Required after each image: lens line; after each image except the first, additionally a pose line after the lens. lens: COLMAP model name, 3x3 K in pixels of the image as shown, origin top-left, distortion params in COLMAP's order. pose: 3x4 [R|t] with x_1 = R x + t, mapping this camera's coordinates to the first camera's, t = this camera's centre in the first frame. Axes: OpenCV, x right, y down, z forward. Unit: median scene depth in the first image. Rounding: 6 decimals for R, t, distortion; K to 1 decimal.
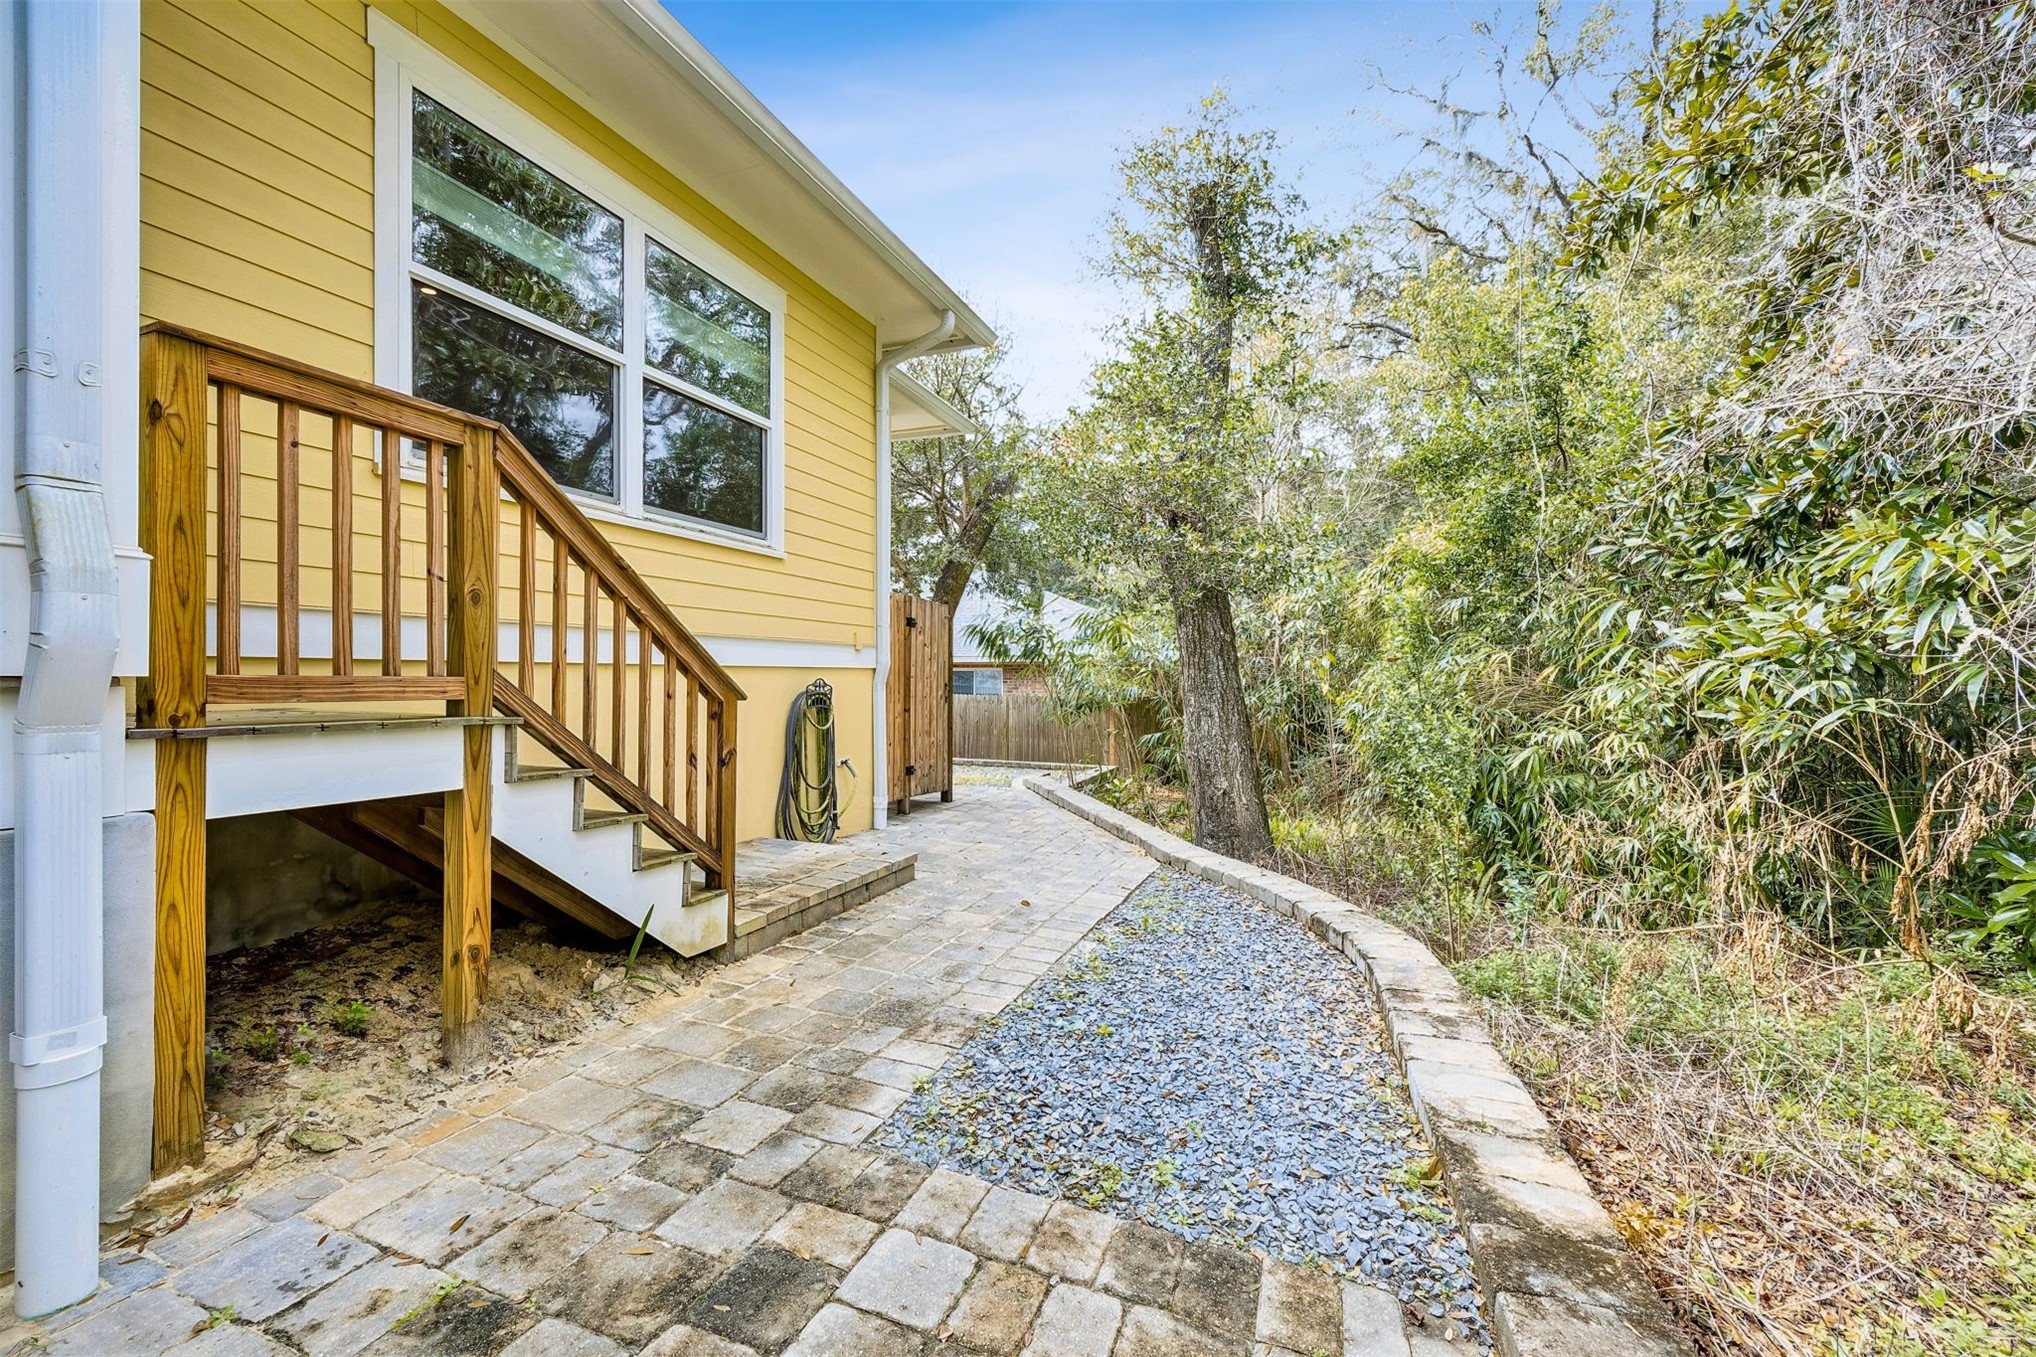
lens RADIAL K [[767.3, 0, 1014.4], [0, 767.3, 673.2], [0, 0, 1]] dist [-0.004745, 0.000103]
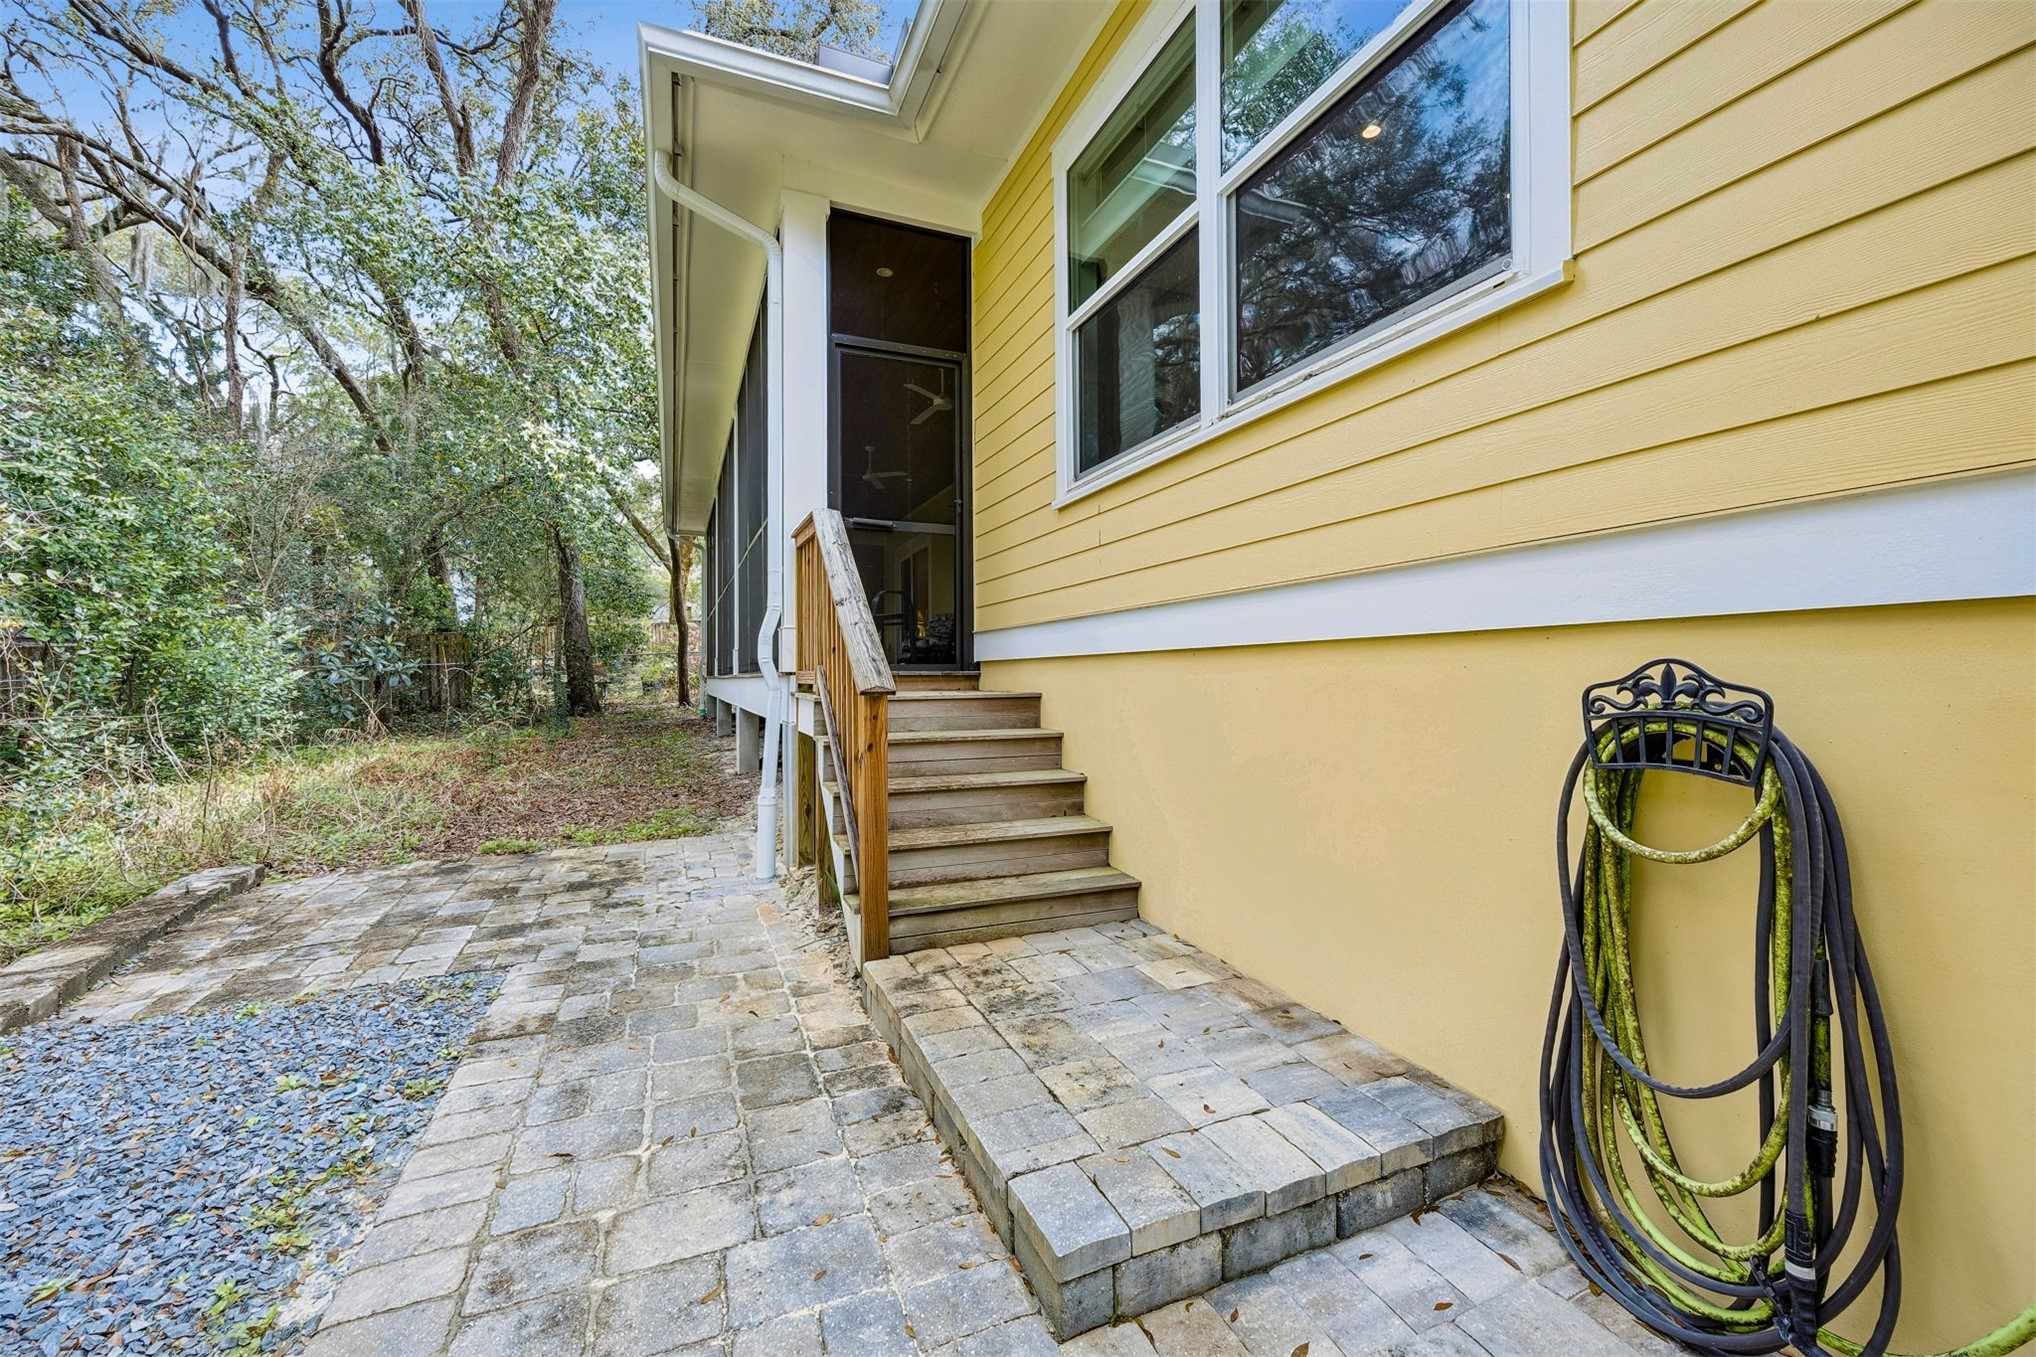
lens RADIAL K [[824.1, 0, 1018.0], [0, 824.1, 678.5], [0, 0, 1]] dist [-0.001167, -0.000030]
pose [[-0.704838, 0.001358, -0.709367, 0.210441], [0.004200, 0.999989, -0.002258, 0.028892], [0.709356, -0.004571, -0.704836, 2.368448]]
